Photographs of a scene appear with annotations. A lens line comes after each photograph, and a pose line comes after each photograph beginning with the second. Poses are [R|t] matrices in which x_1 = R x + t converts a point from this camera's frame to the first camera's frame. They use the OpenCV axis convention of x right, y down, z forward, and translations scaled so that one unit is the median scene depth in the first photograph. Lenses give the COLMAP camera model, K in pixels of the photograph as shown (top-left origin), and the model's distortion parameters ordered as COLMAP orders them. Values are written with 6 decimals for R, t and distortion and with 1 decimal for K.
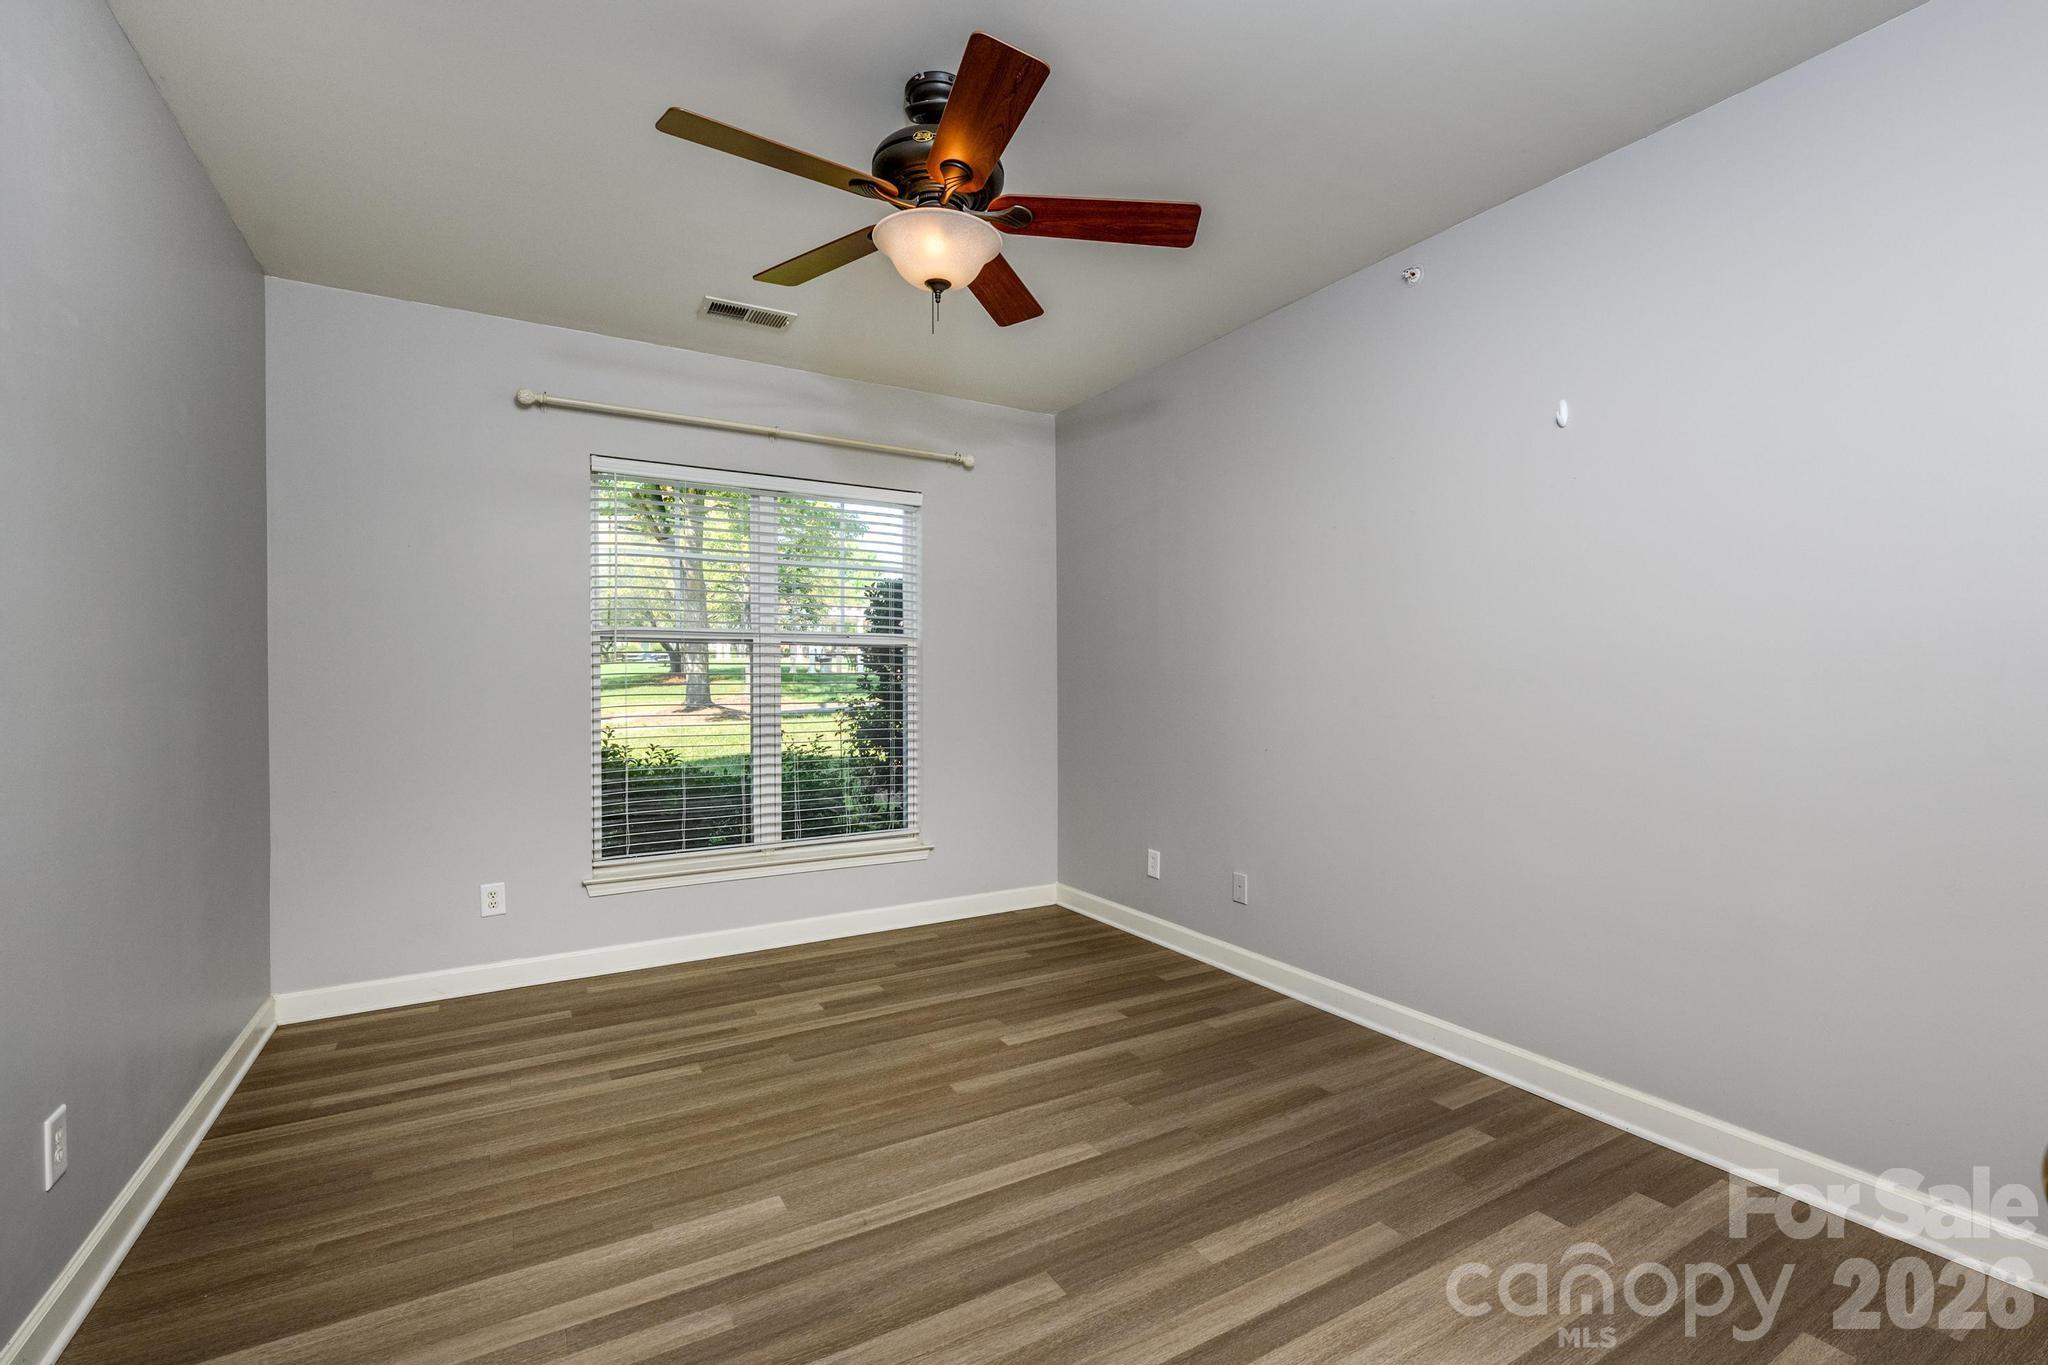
lens RADIAL K [[896.9, 0, 1050.7], [0, 896.9, 681.5], [0, 0, 1]] dist [0.001347, 0.000124]
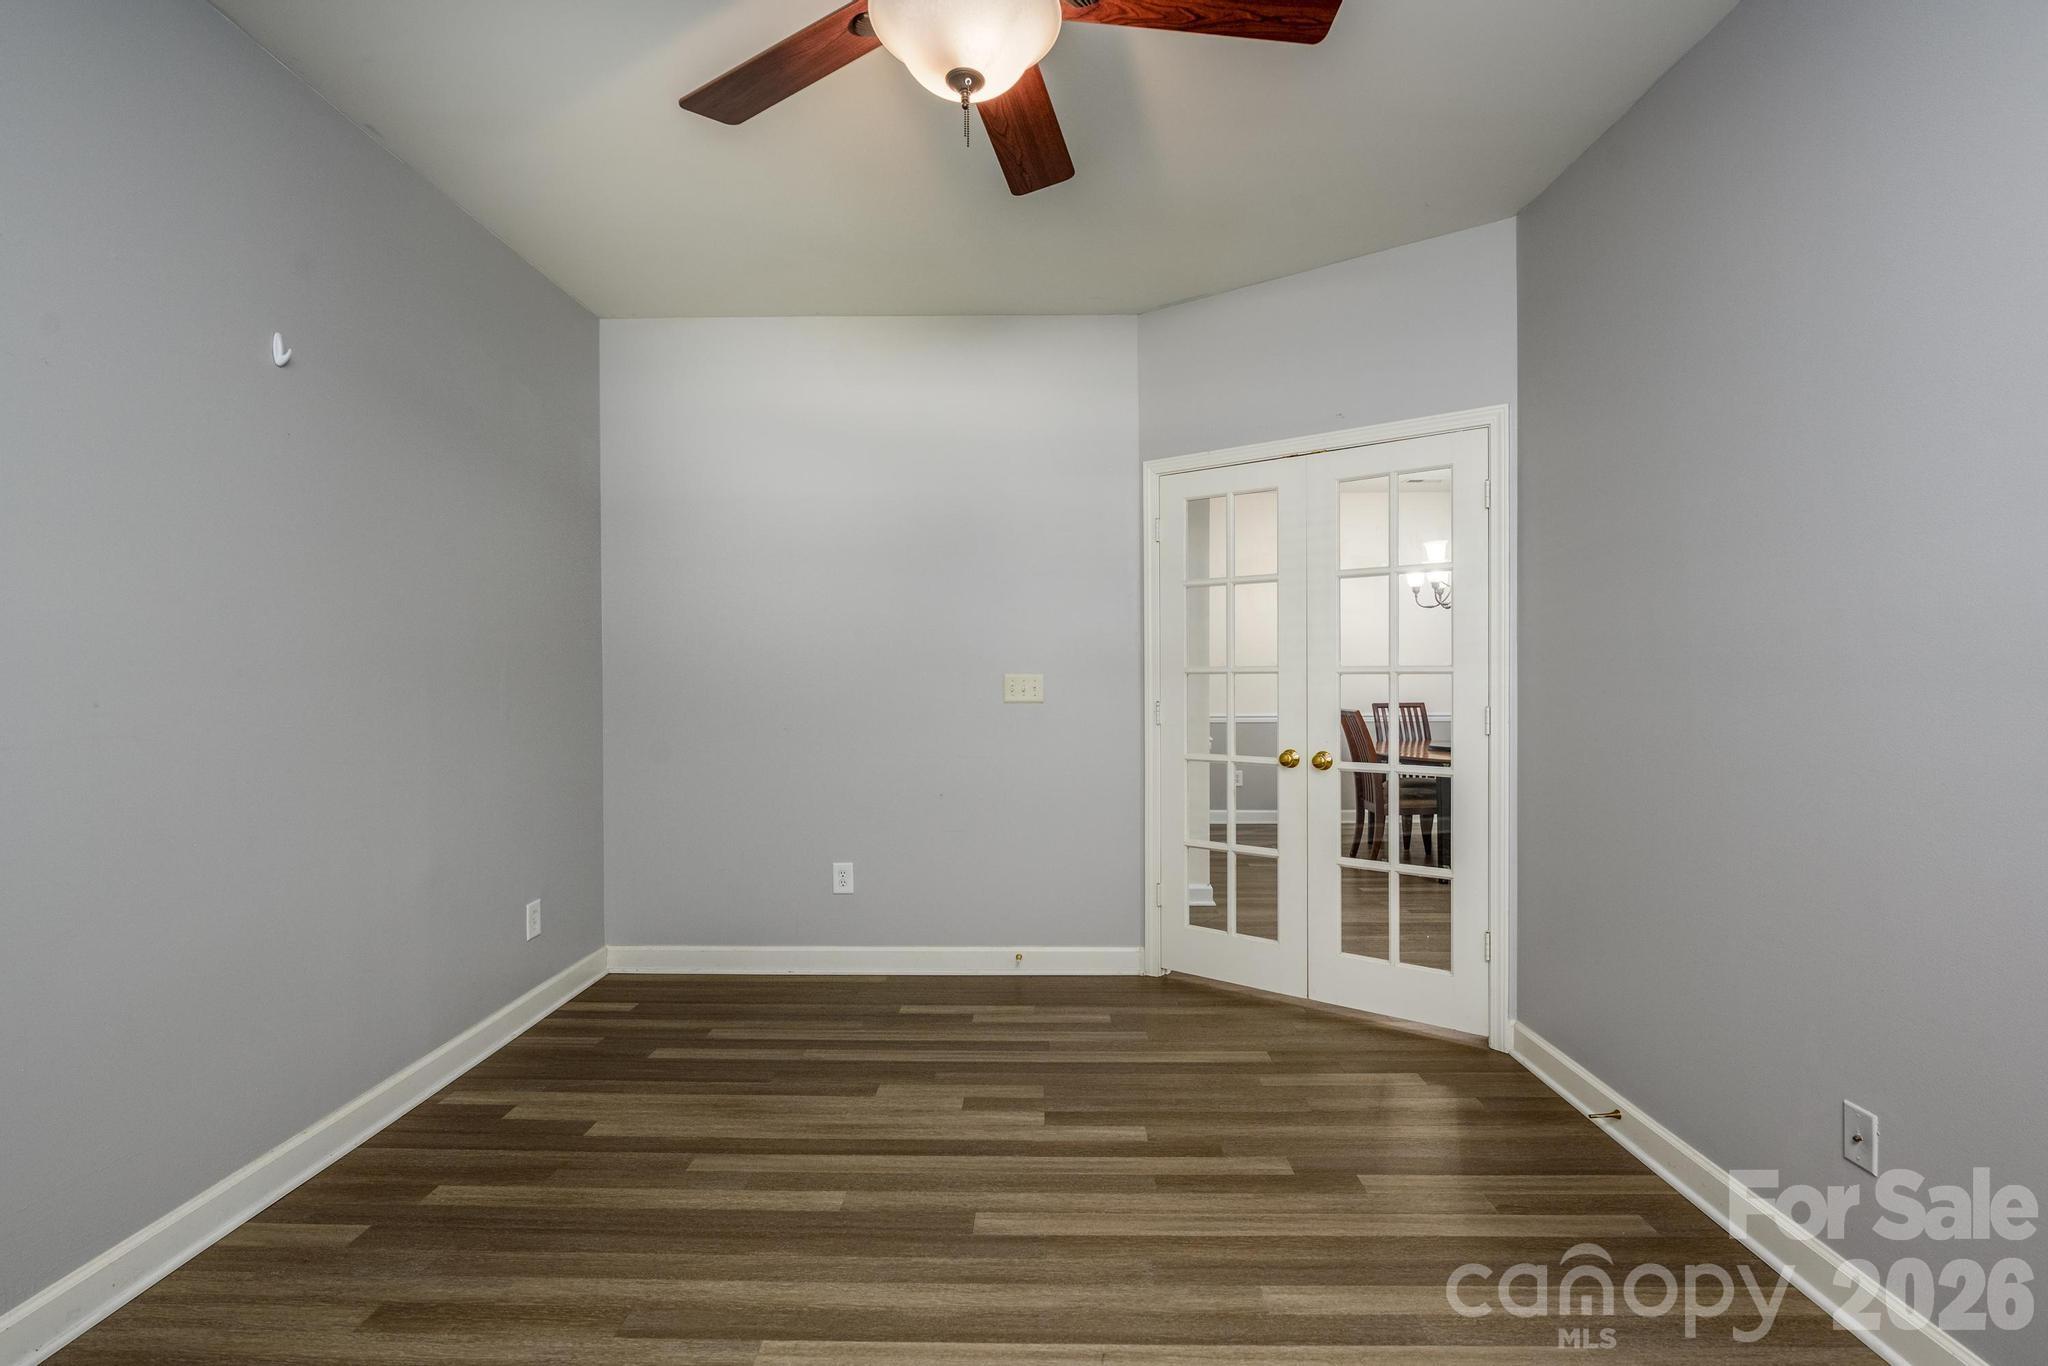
lens RADIAL K [[920.1, 0, 1024.0], [0, 920.1, 683.0], [0, 0, 1]] dist [-0.000089, 0.000061]
pose [[-0.844551, 0.000545, 0.535475, -0.617255], [0.003830, 0.999980, 0.005024, 0.001833], [-0.535462, 0.006294, -0.844536, 1.820055]]
